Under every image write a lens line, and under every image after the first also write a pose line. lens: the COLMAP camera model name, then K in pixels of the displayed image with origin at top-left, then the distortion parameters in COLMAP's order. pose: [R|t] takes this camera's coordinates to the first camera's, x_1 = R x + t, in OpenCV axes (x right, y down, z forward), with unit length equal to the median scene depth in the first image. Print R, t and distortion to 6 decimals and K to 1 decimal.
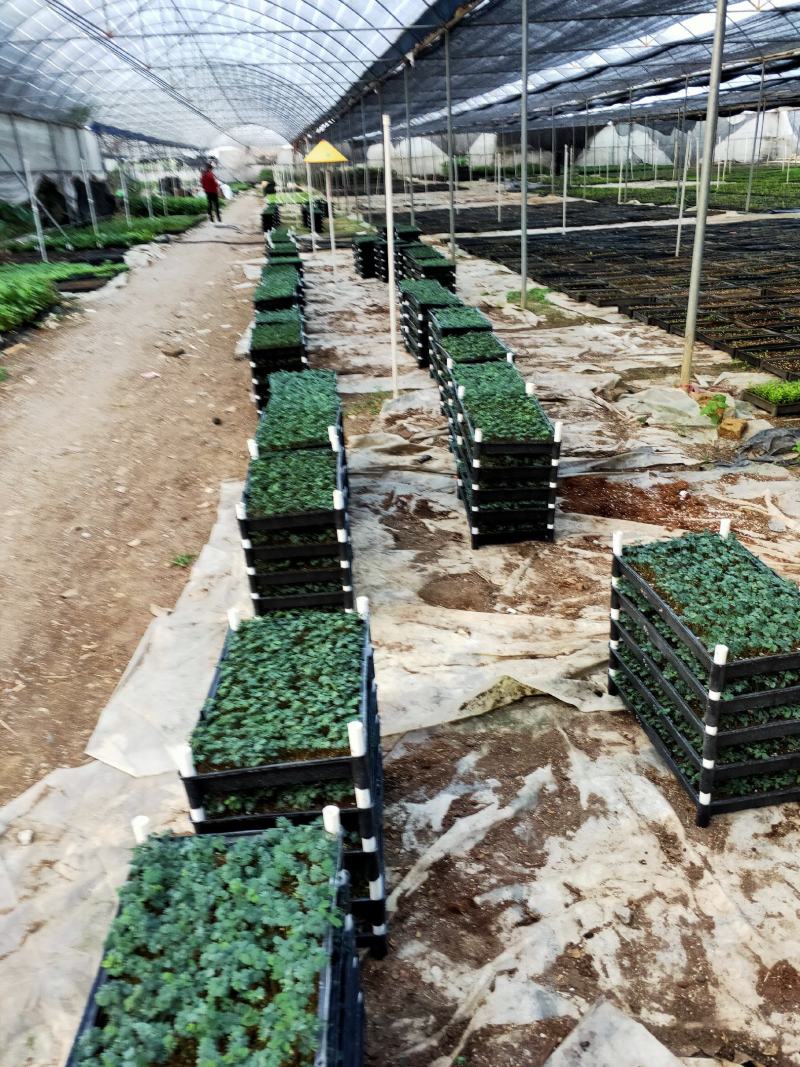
lens RADIAL K [[774.9, 0, 400.0], [0, 774.9, 533.5], [0, 0, 1]] dist [0.002994, -0.001397]
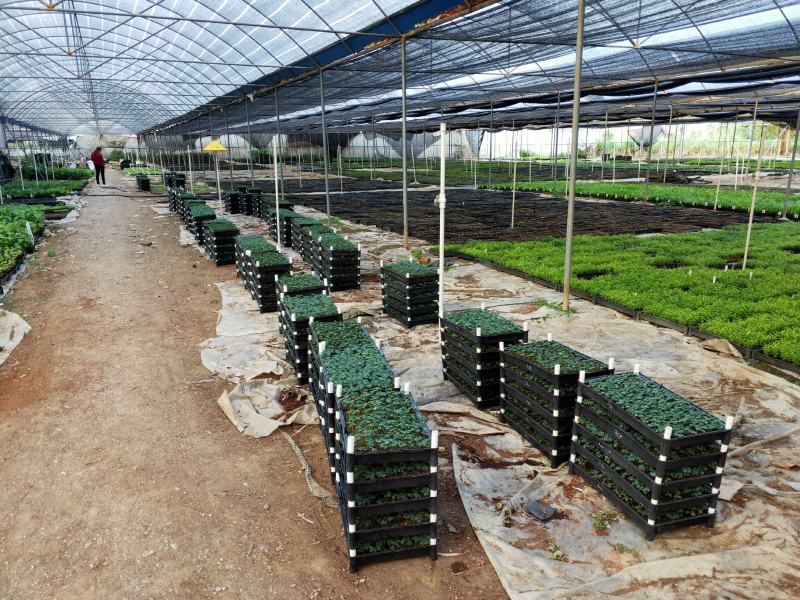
lens RADIAL K [[581.0, 0, 400.0], [0, 581.0, 300.0], [0, 0, 1]] dist [0.002994, -0.001397]
pose [[0.954077, -0.036316, 0.297353, -0.090338], [0.094309, 0.978564, -0.183083, 0.142508], [-0.284329, 0.202718, 0.937050, -0.308227]]
